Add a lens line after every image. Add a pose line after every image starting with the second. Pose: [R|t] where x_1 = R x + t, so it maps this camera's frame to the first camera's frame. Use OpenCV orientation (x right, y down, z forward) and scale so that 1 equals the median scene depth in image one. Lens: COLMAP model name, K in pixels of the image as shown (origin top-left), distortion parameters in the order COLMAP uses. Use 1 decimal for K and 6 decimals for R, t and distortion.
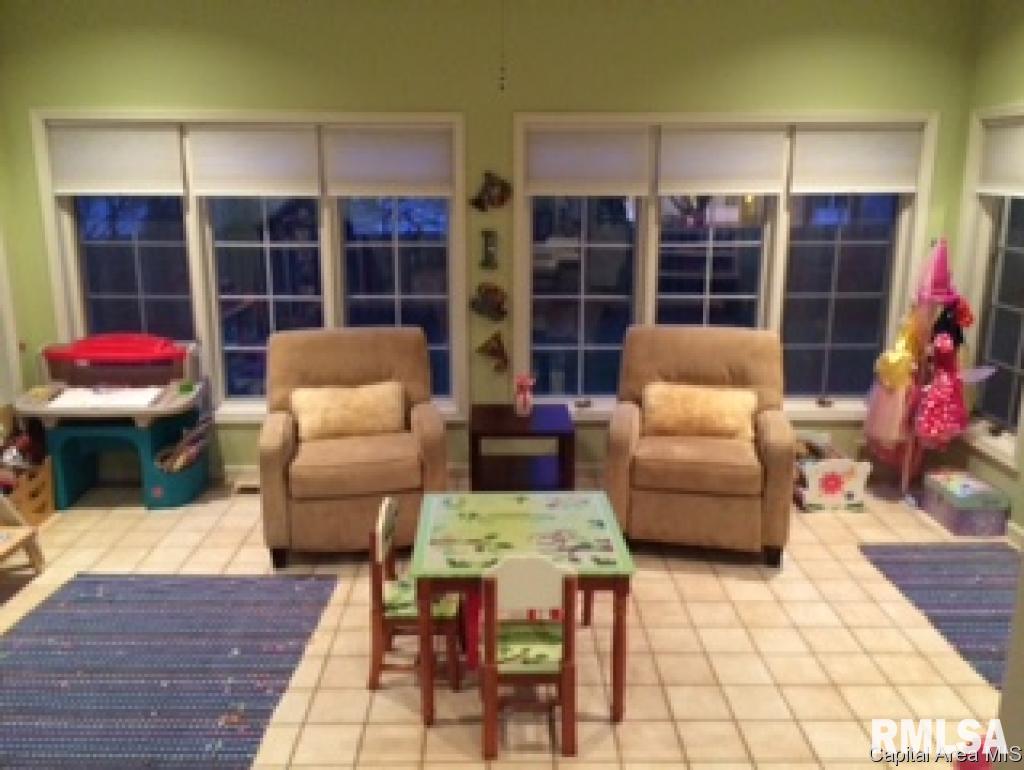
lens RADIAL K [[858.9, 0, 512.0], [0, 858.9, 385.0], [0, 0, 1]] dist [0.126259, -0.001591]
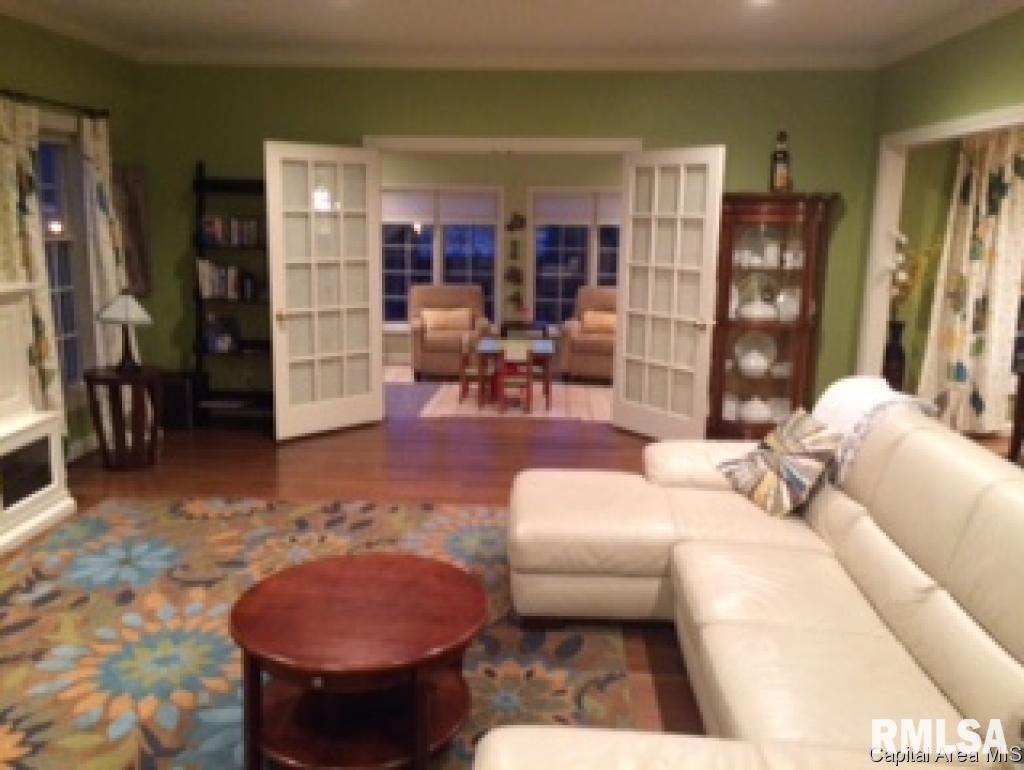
lens RADIAL K [[865.6, 0, 516.4], [0, 865.6, 387.0], [0, 0, 1]] dist [0.057016, -0.065630]
pose [[0.998192, 0.024675, -0.054803, 0.101185], [-0.026775, 0.998922, -0.037929, 0.252919], [0.053808, 0.039328, 0.997777, -1.068630]]
